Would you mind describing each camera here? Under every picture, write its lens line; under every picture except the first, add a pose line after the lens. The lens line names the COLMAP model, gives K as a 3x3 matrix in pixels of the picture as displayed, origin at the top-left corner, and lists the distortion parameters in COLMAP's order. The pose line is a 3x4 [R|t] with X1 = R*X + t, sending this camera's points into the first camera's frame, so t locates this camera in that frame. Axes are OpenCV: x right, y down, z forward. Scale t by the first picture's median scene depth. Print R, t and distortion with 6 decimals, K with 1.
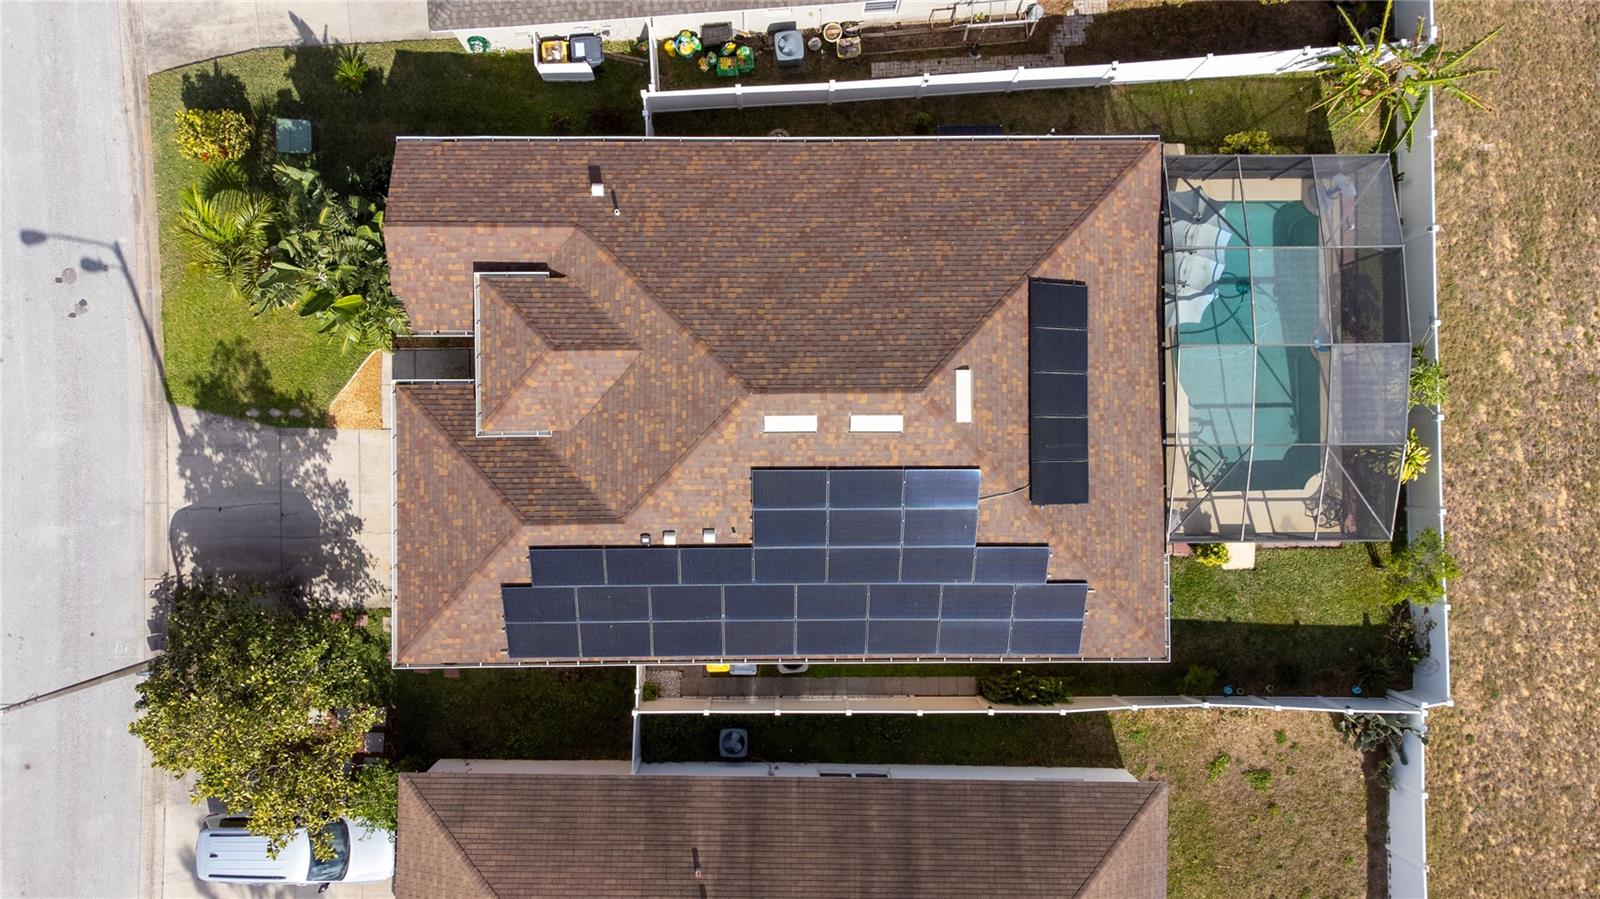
lens RADIAL K [[1374.6, 0, 800.9], [0, 1374.6, 437.1], [0, 0, 1]] dist [0.051302, -0.000670]
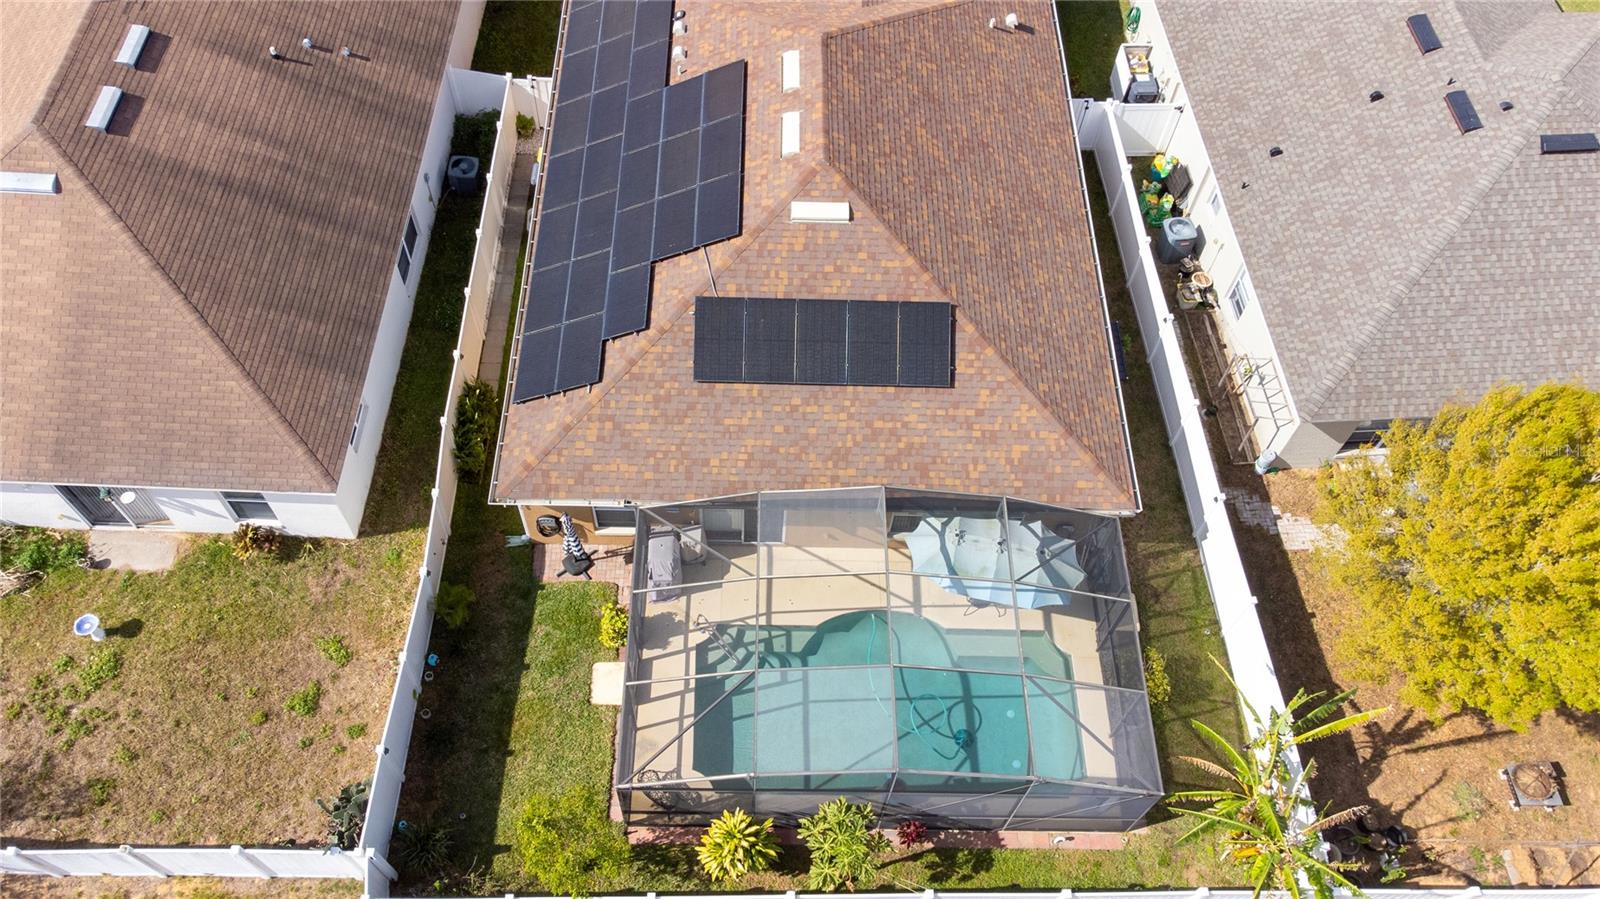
lens RADIAL K [[1374.6, 0, 800.9], [0, 1374.6, 437.1], [0, 0, 1]] dist [0.051302, -0.000670]
pose [[-0.002616, 0.791167, -0.611595, 0.730069], [-0.999626, -0.018718, -0.019938, -0.001735], [-0.027222, 0.611314, 0.790920, 0.345226]]
